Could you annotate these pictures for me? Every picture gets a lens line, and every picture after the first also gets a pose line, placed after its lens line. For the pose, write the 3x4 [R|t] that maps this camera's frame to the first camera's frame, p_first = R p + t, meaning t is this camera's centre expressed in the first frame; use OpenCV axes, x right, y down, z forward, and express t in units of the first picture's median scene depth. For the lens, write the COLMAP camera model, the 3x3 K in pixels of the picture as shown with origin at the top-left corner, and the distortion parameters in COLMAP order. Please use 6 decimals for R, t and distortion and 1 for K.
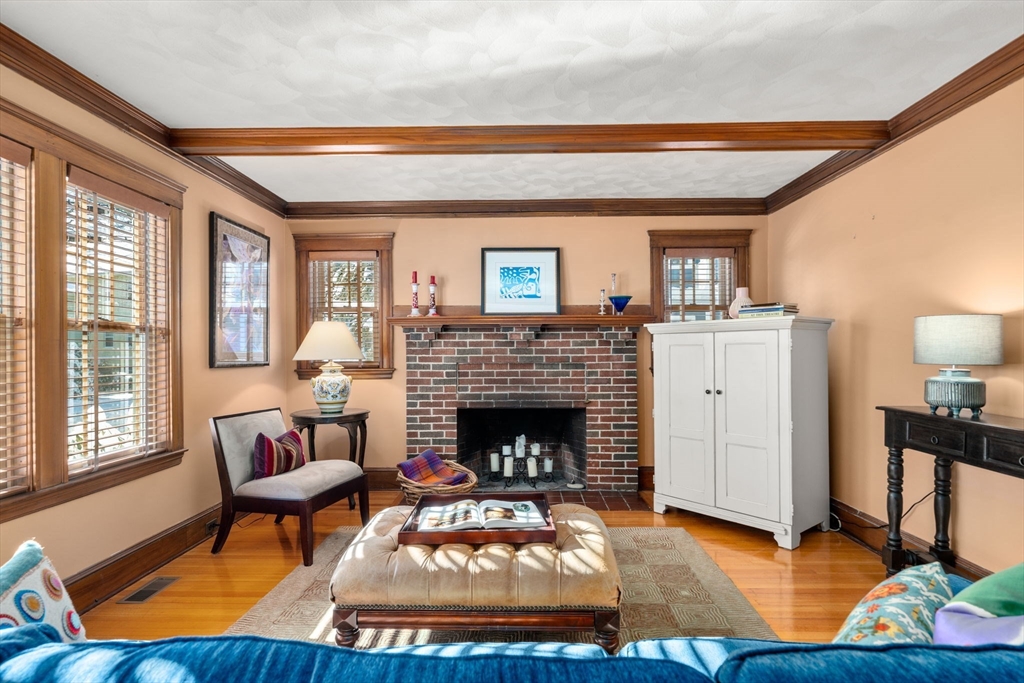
lens RADIAL K [[527.1, 0, 509.3], [0, 527.1, 348.6], [0, 0, 1]] dist [-0.000831, 0.000694]
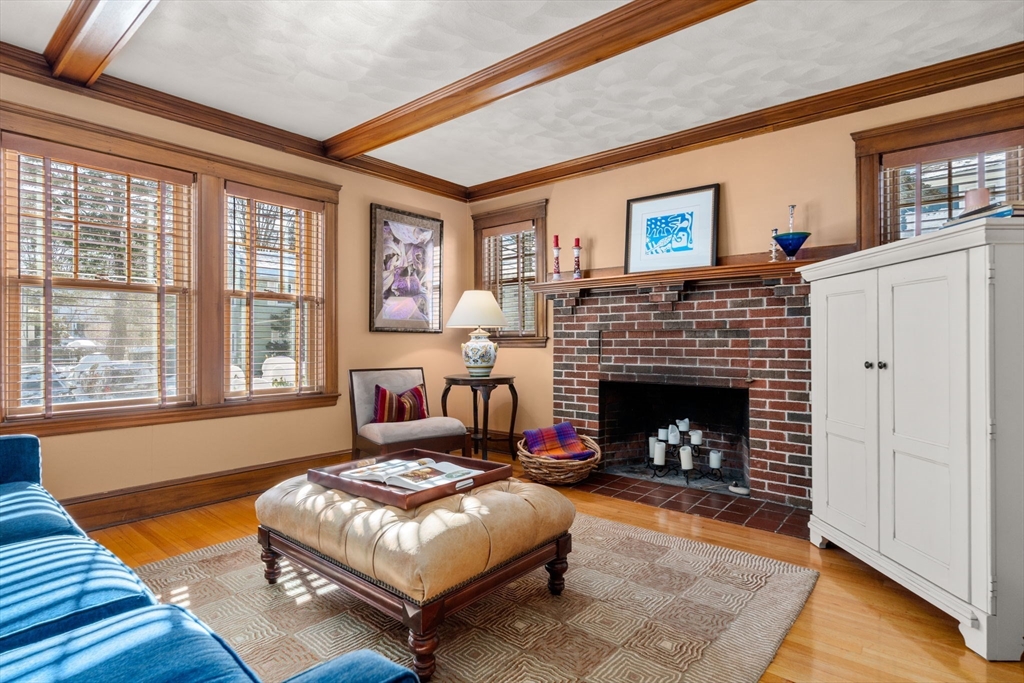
lens RADIAL K [[520.5, 0, 511.5], [0, 520.5, 339.7], [0, 0, 1]] dist [0.000006, 0.000339]
pose [[0.780458, 0.003268, -0.625200, 0.344912], [-0.001266, 0.999993, 0.003647, 0.039892], [0.625207, -0.002055, 0.780456, 0.204430]]
